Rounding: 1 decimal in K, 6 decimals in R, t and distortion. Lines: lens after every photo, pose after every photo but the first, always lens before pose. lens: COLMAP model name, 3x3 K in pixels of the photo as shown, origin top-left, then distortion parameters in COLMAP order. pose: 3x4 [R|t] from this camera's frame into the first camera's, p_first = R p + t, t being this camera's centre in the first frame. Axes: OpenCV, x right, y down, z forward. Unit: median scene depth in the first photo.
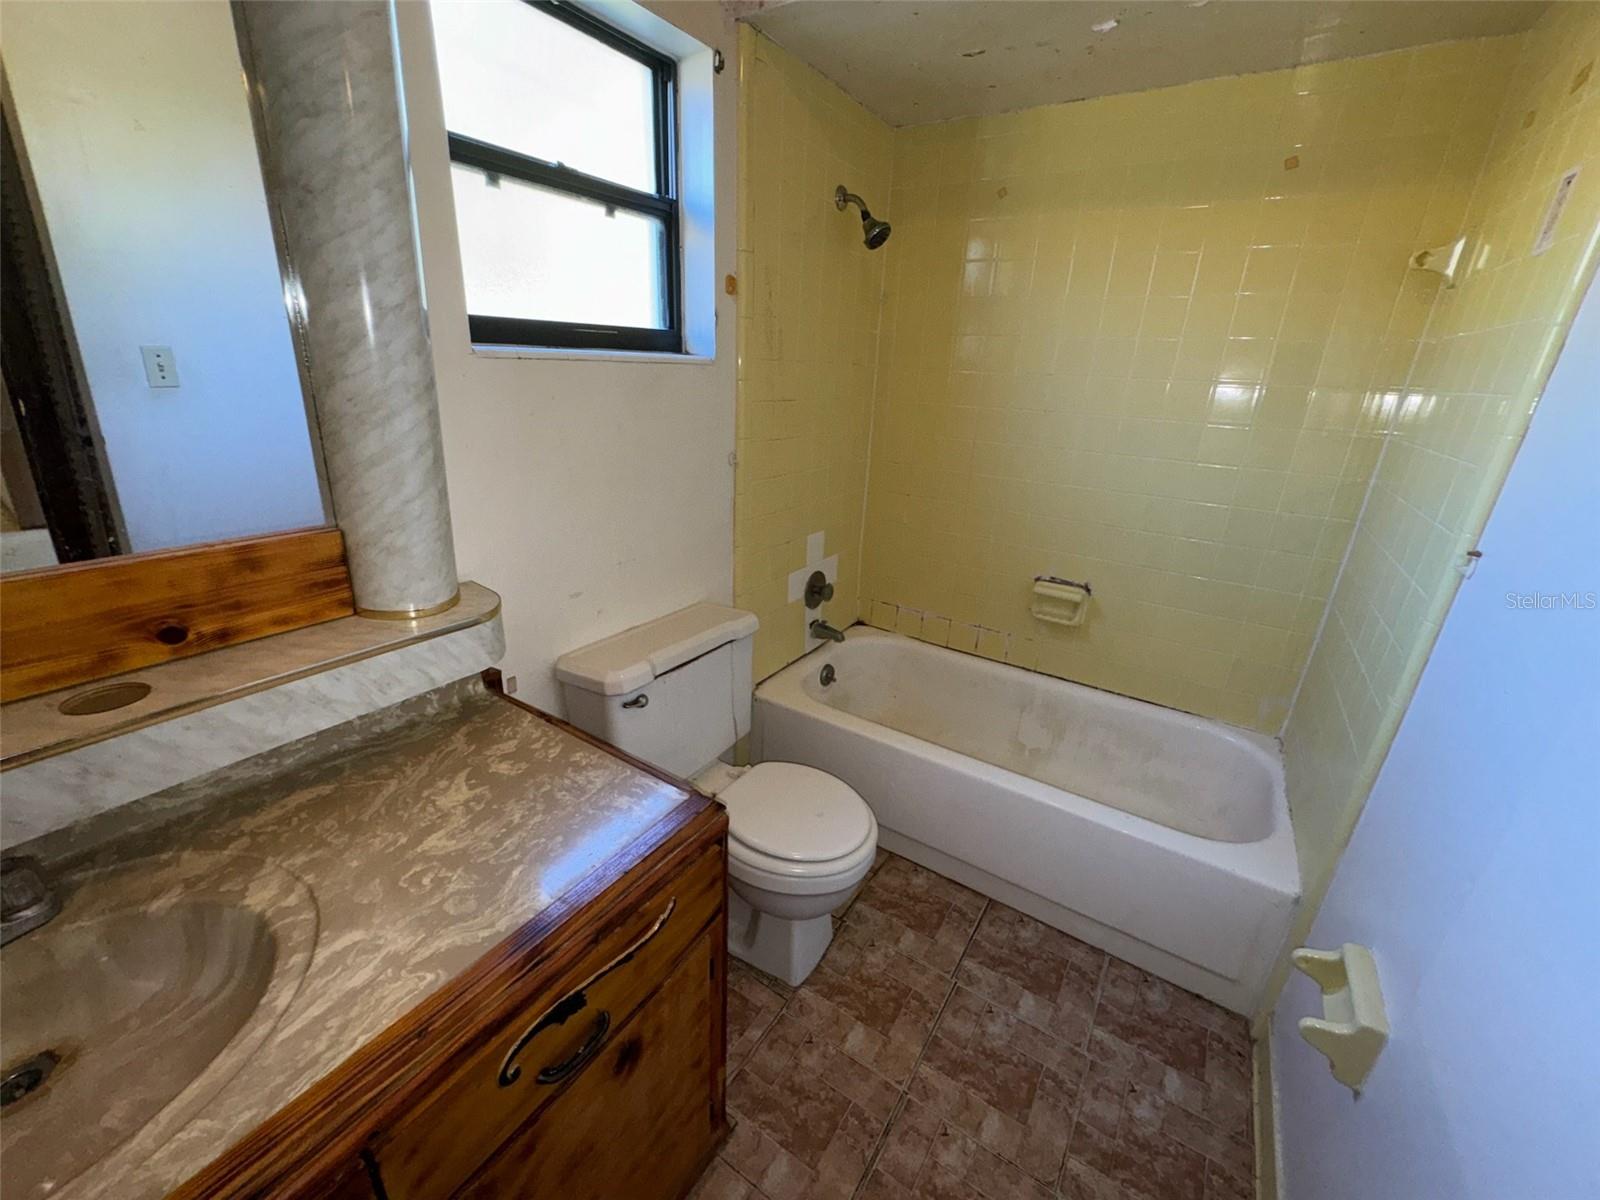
lens RADIAL K [[639.2, 0, 800.0], [0, 639.2, 600.0], [0, 0, 1]] dist [-0.001957, -0.000411]
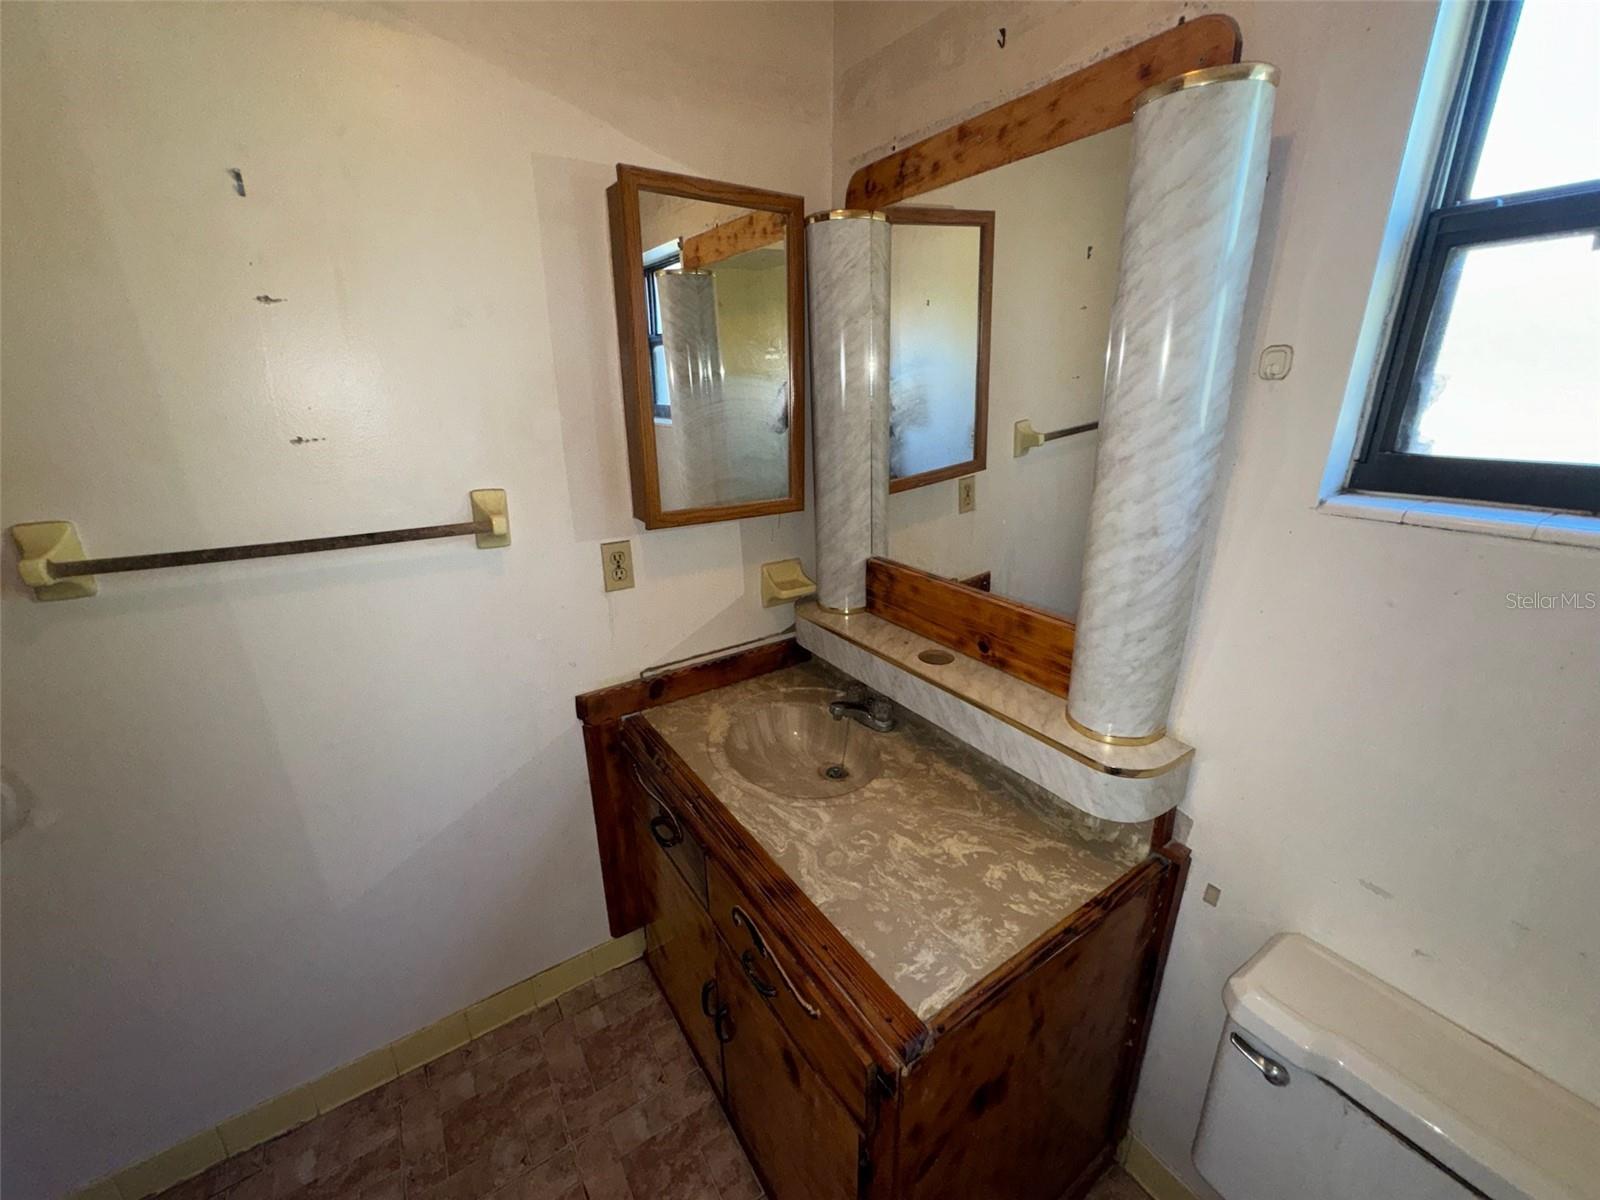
lens RADIAL K [[639.2, 0, 800.0], [0, 639.2, 600.0], [0, 0, 1]] dist [-0.001957, -0.000411]
pose [[-0.396660, 0.249542, -0.883396, 0.549948], [-0.327148, 0.860726, 0.390033, -0.493255], [0.857692, 0.443712, -0.259779, 0.922210]]
